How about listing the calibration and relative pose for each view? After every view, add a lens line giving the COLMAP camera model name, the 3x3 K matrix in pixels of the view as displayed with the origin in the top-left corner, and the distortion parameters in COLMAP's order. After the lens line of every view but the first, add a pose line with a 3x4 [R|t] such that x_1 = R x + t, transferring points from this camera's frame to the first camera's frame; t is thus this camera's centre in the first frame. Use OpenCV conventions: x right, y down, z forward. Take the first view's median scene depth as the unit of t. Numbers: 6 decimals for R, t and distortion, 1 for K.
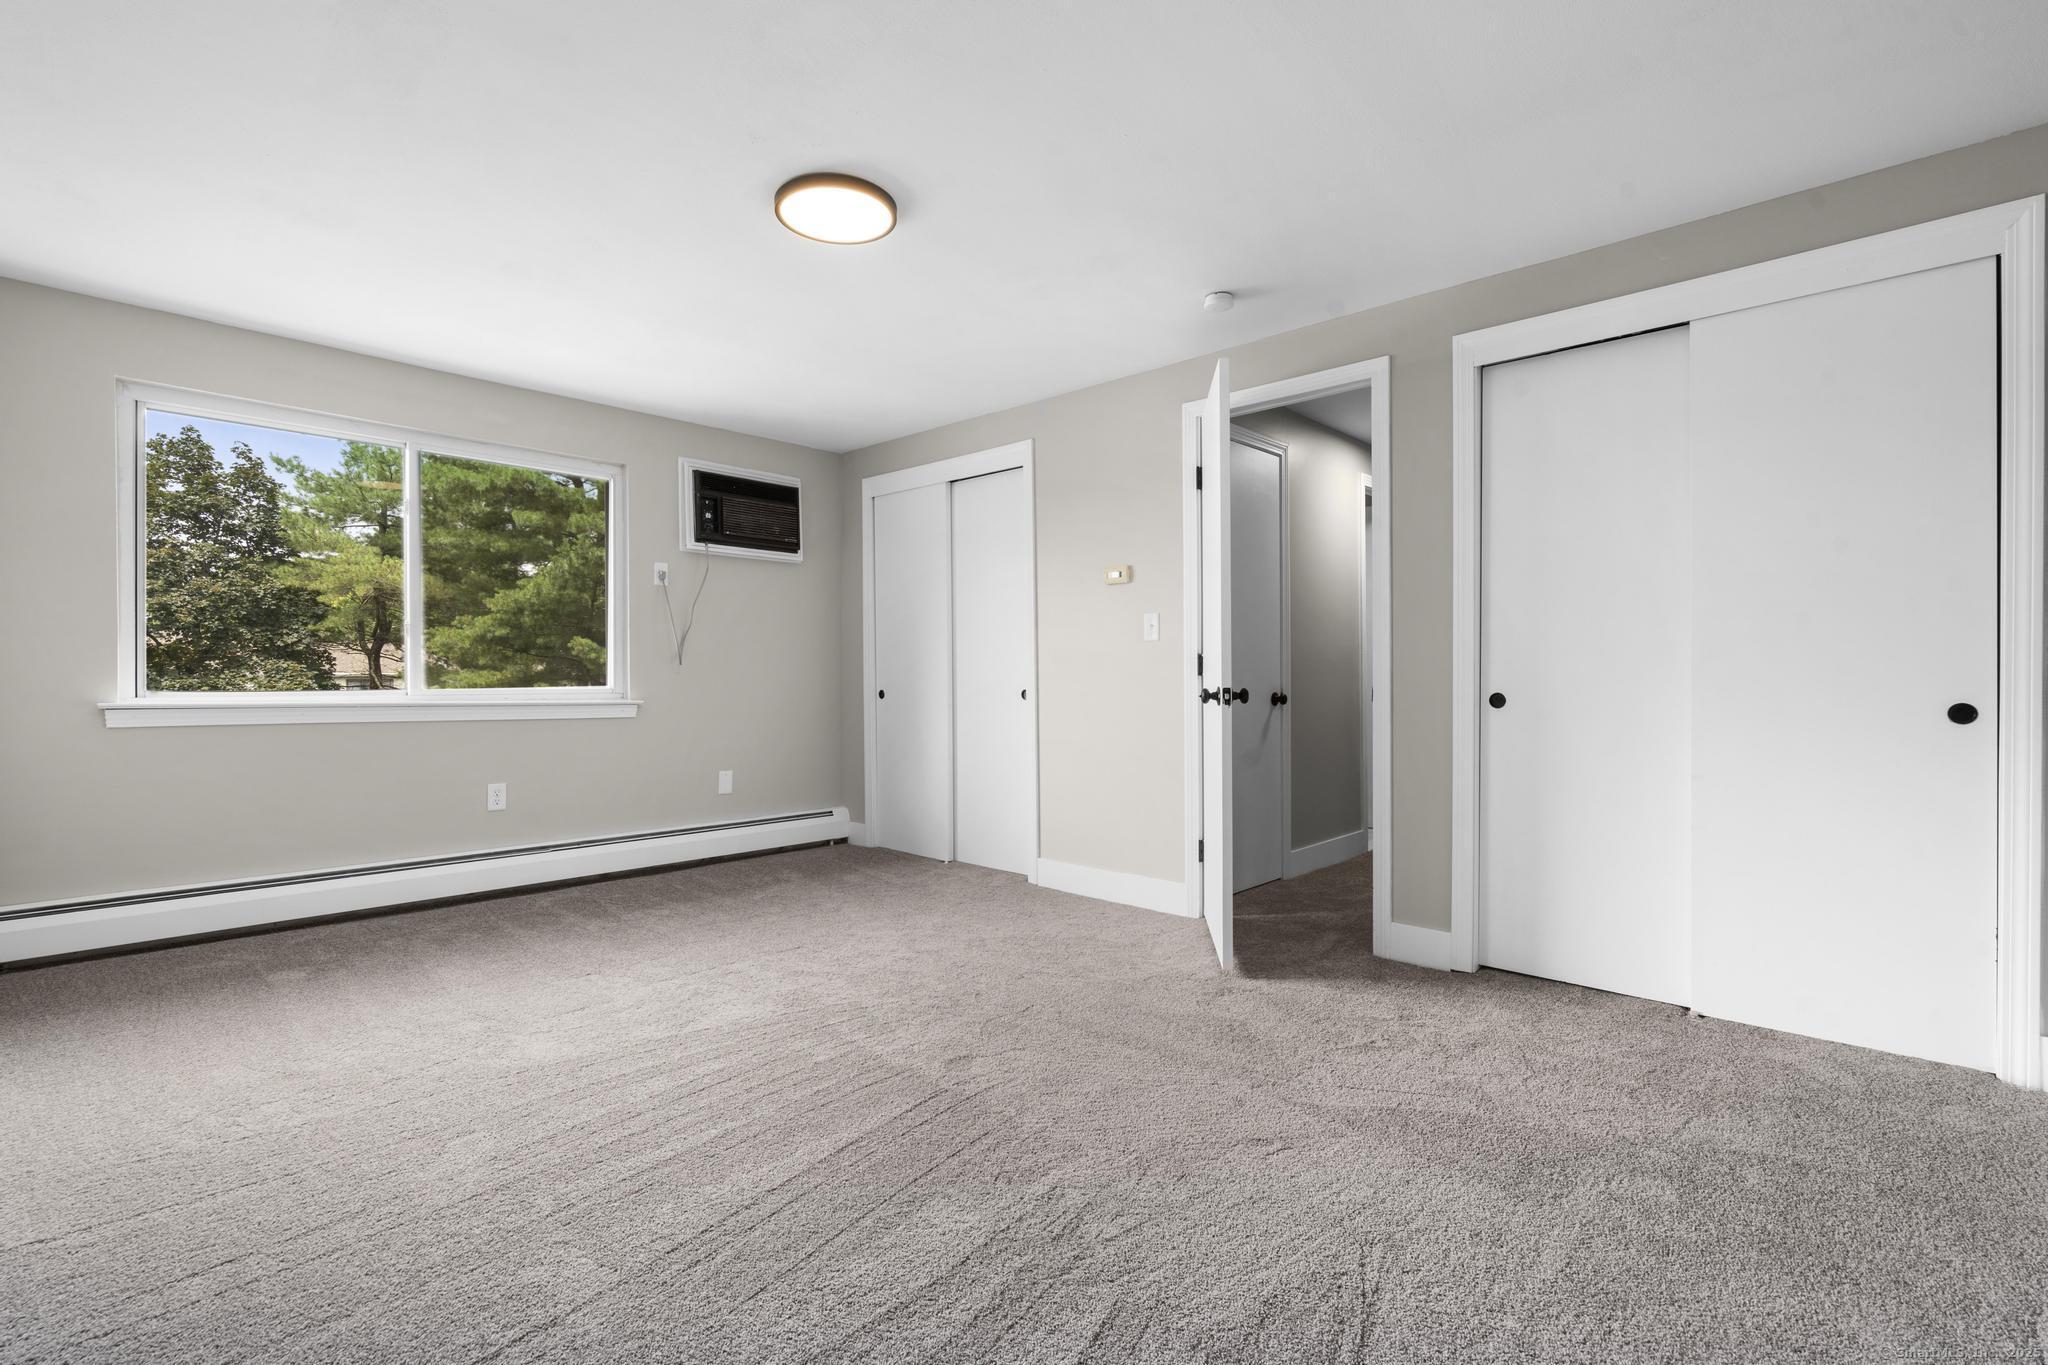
lens RADIAL K [[924.3, 0, 1026.0], [0, 924.3, 646.9], [0, 0, 1]] dist [-0.001467, 0.000219]
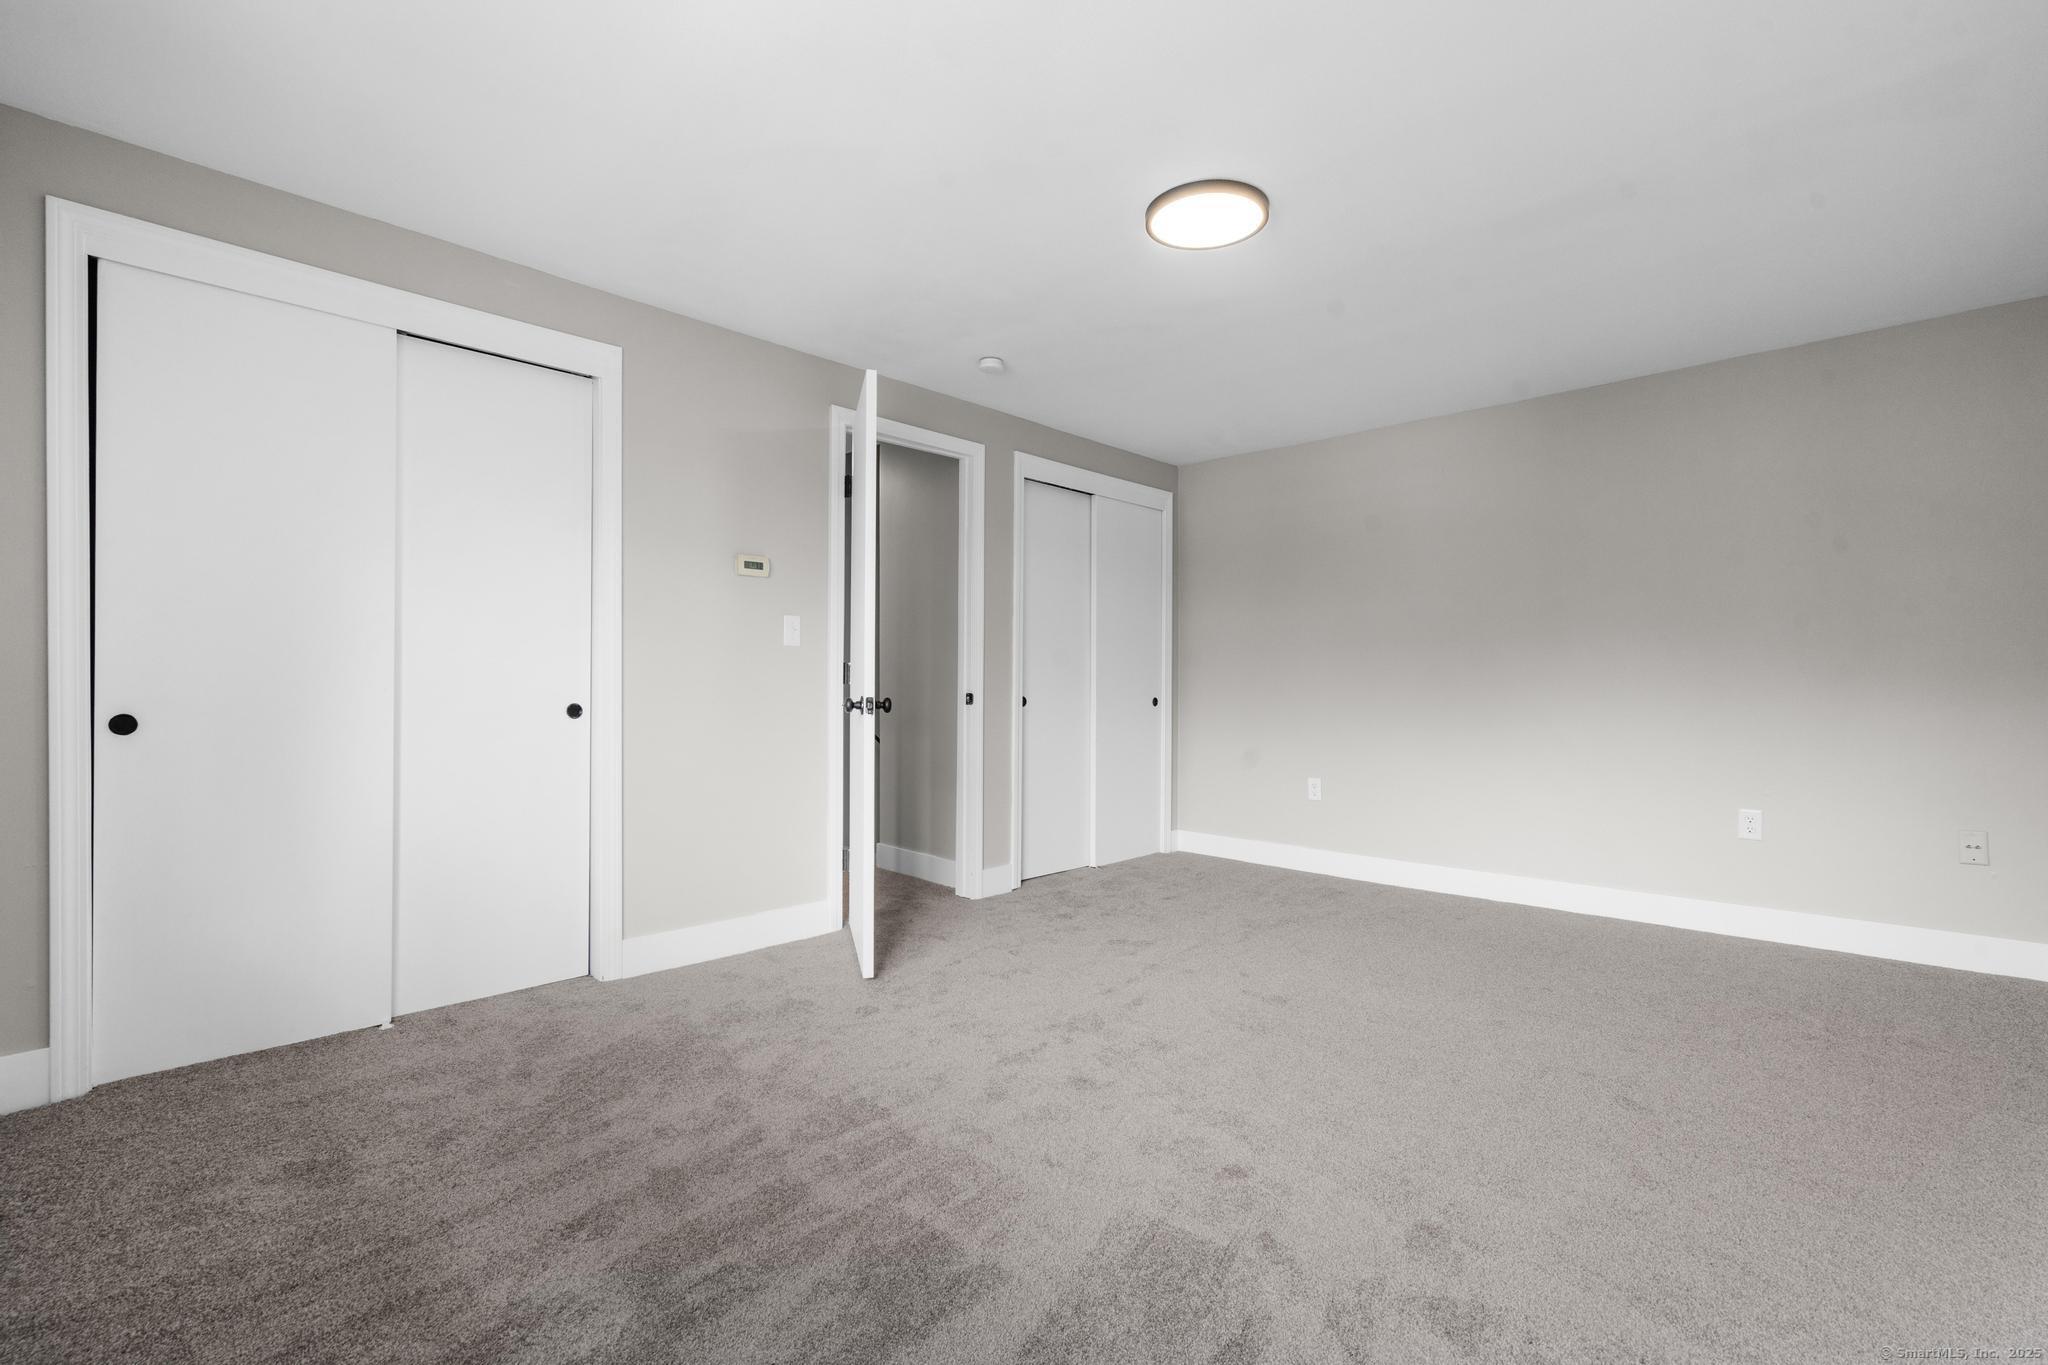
lens RADIAL K [[915.5, 0, 1019.9], [0, 915.5, 683.3], [0, 0, 1]] dist [-0.004658, 0.001514]
pose [[0.001582, 0.003940, 0.999991, -0.810014], [-0.026623, 0.999638, -0.003896, 0.027717], [-0.999644, -0.026616, 0.001686, 0.817303]]
